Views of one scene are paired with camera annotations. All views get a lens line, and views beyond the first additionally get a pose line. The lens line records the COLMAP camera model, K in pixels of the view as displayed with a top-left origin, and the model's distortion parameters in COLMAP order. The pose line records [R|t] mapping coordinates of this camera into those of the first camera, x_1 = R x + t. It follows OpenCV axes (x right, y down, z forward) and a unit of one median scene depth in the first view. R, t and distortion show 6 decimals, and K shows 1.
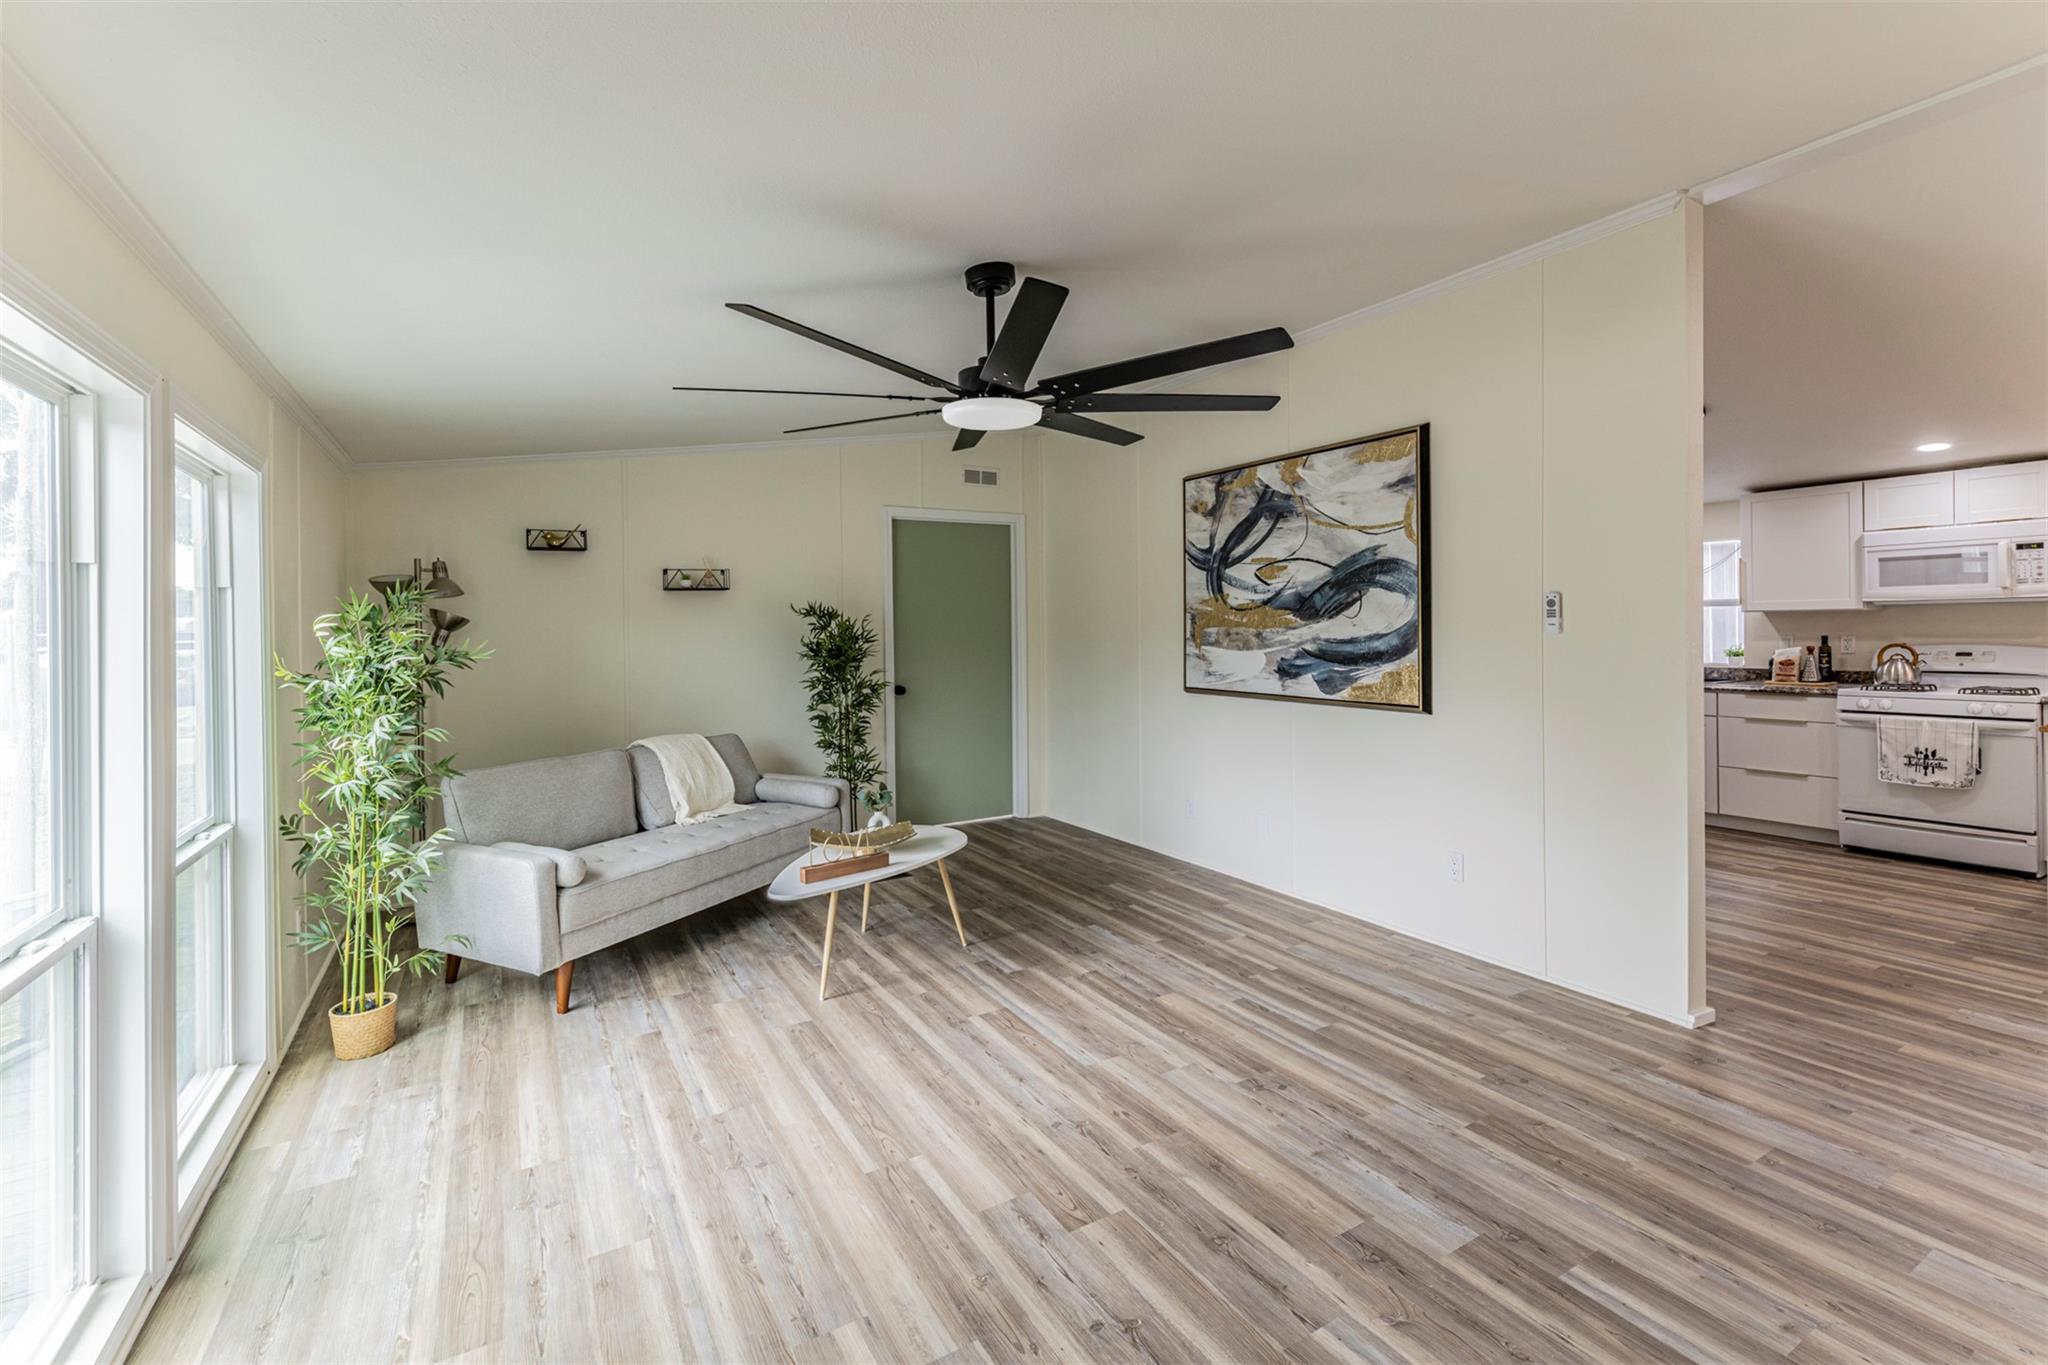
lens RADIAL K [[893.0, 0, 1025.3], [0, 893.0, 633.8], [0, 0, 1]] dist [0.001621, -0.000435]
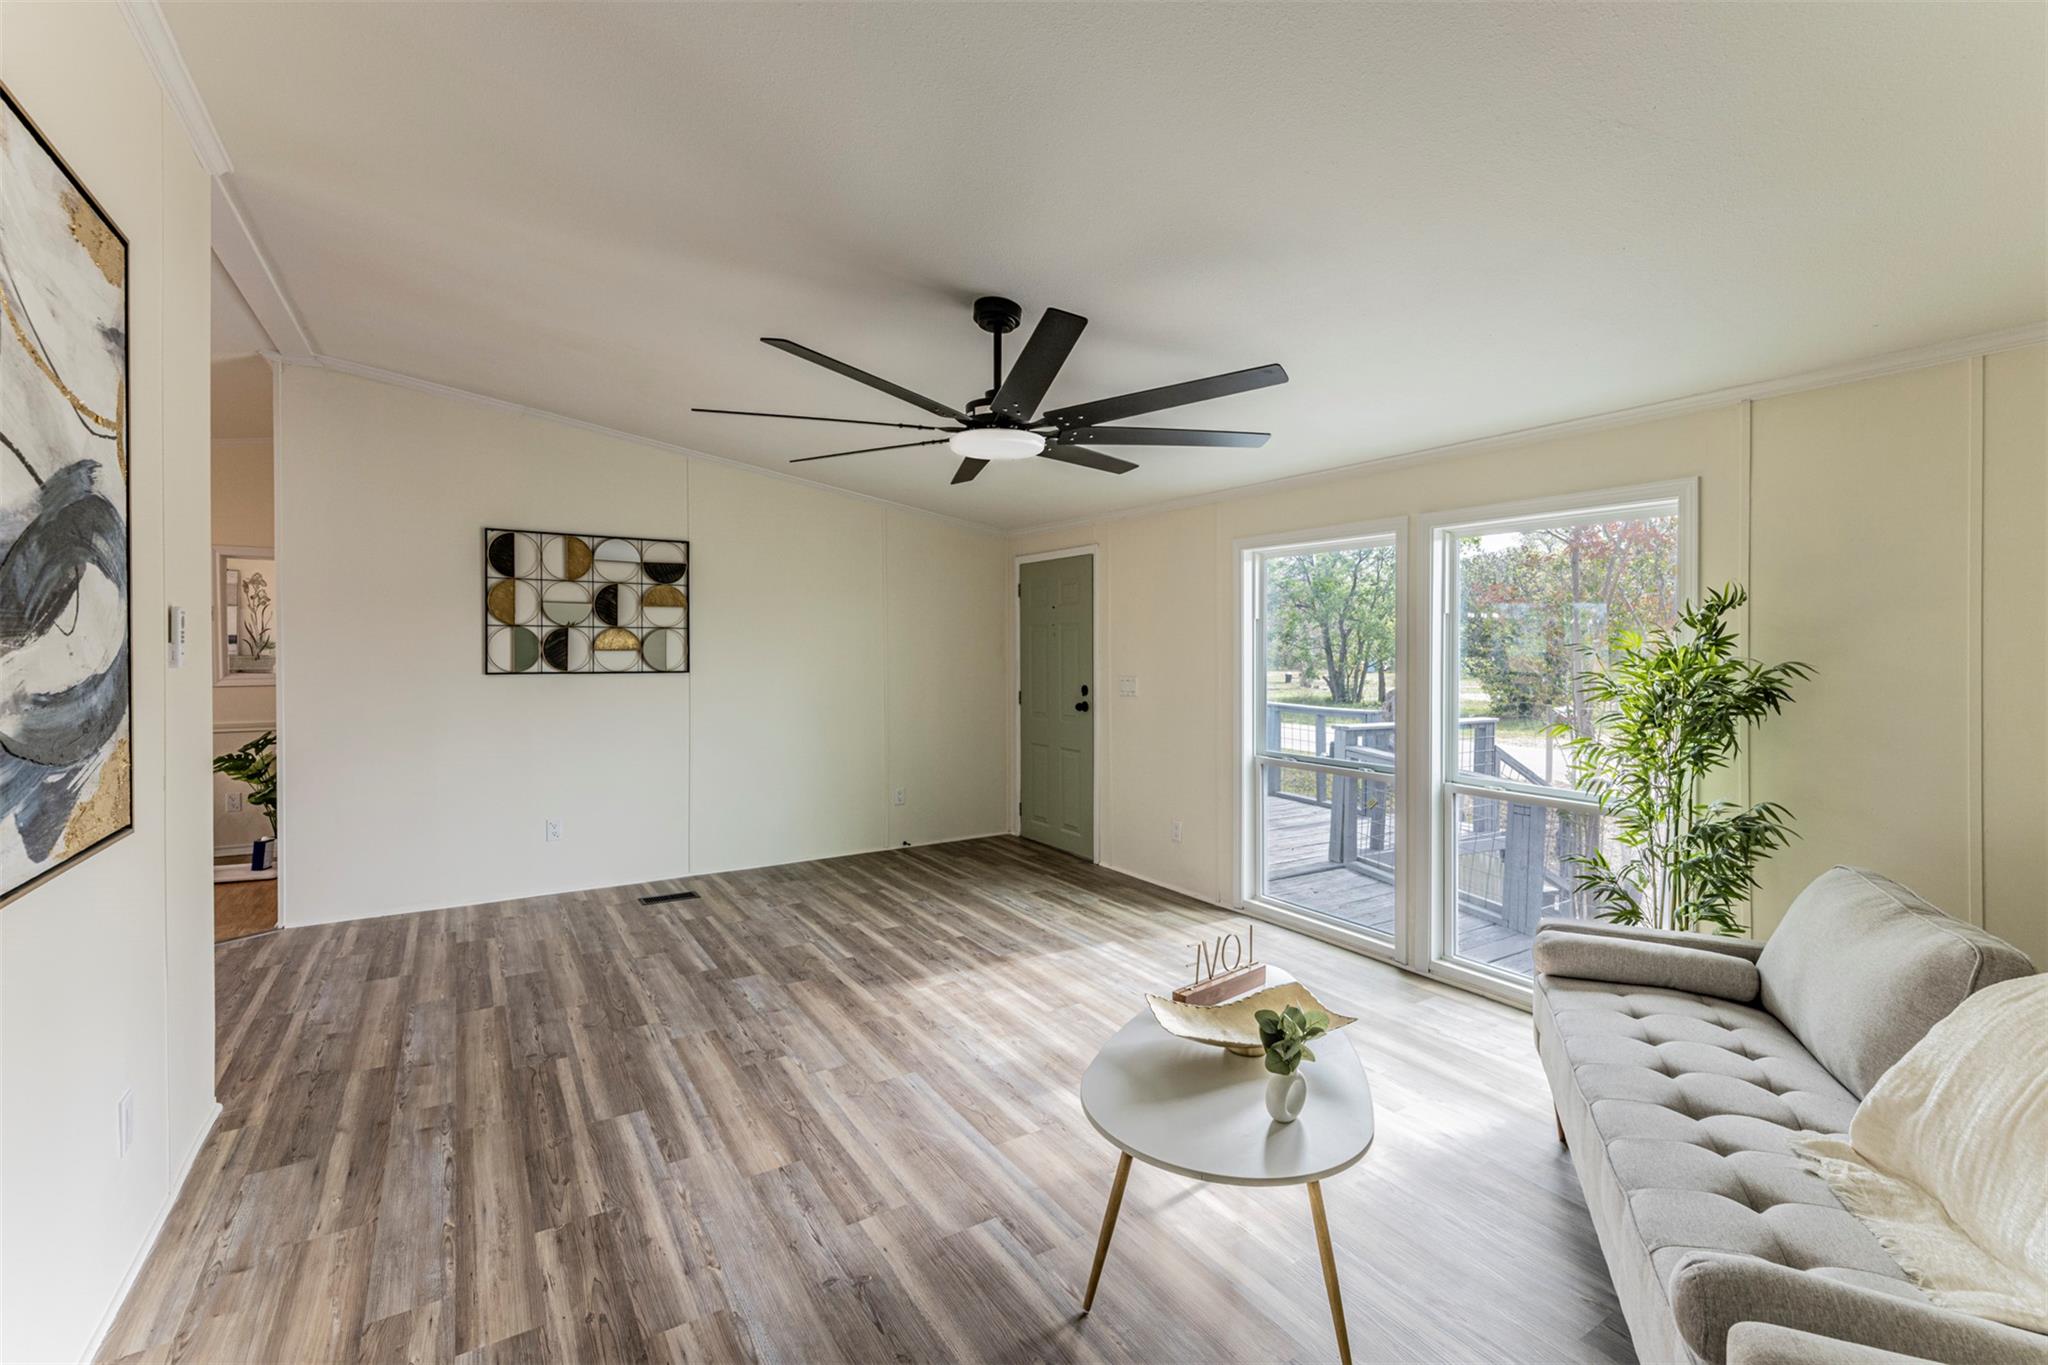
lens RADIAL K [[893.0, 0, 1025.3], [0, 893.0, 633.8], [0, 0, 1]] dist [0.001621, -0.000435]
pose [[-0.999305, 0.009434, -0.036059, -0.023001], [0.009691, 0.999929, -0.006951, -0.014418], [0.035991, -0.007296, -0.999325, 1.659626]]
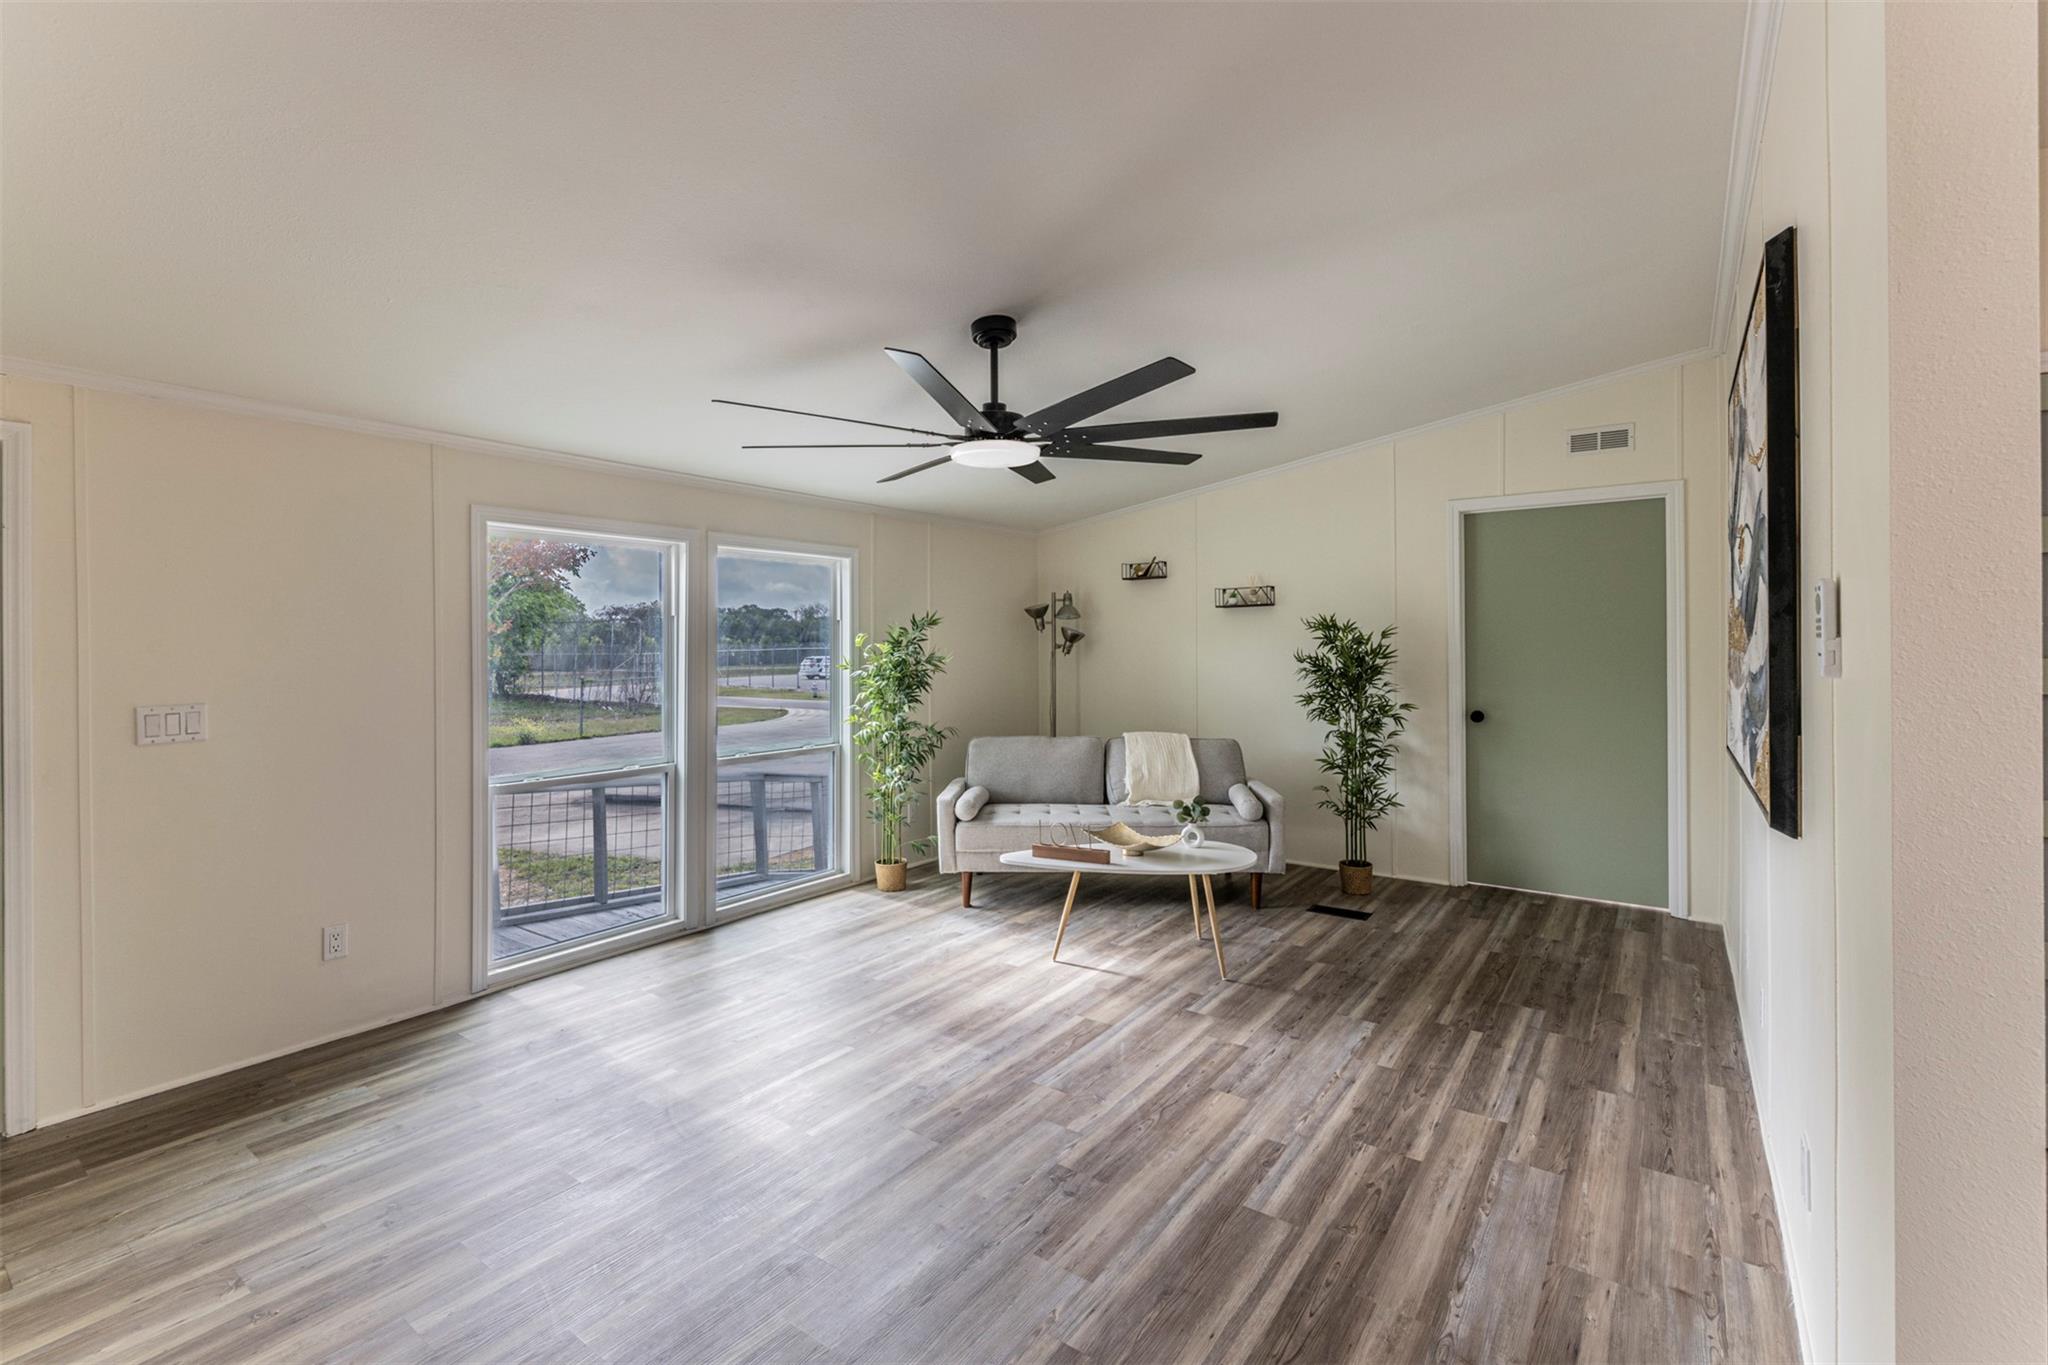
lens RADIAL K [[893.0, 0, 1025.3], [0, 893.0, 633.8], [0, 0, 1]] dist [0.001621, -0.000435]
pose [[0.400155, 0.000929, -0.916447, 0.803769], [-0.006645, 0.999976, -0.001887, -0.017490], [0.916423, 0.006845, 0.400152, 0.474089]]
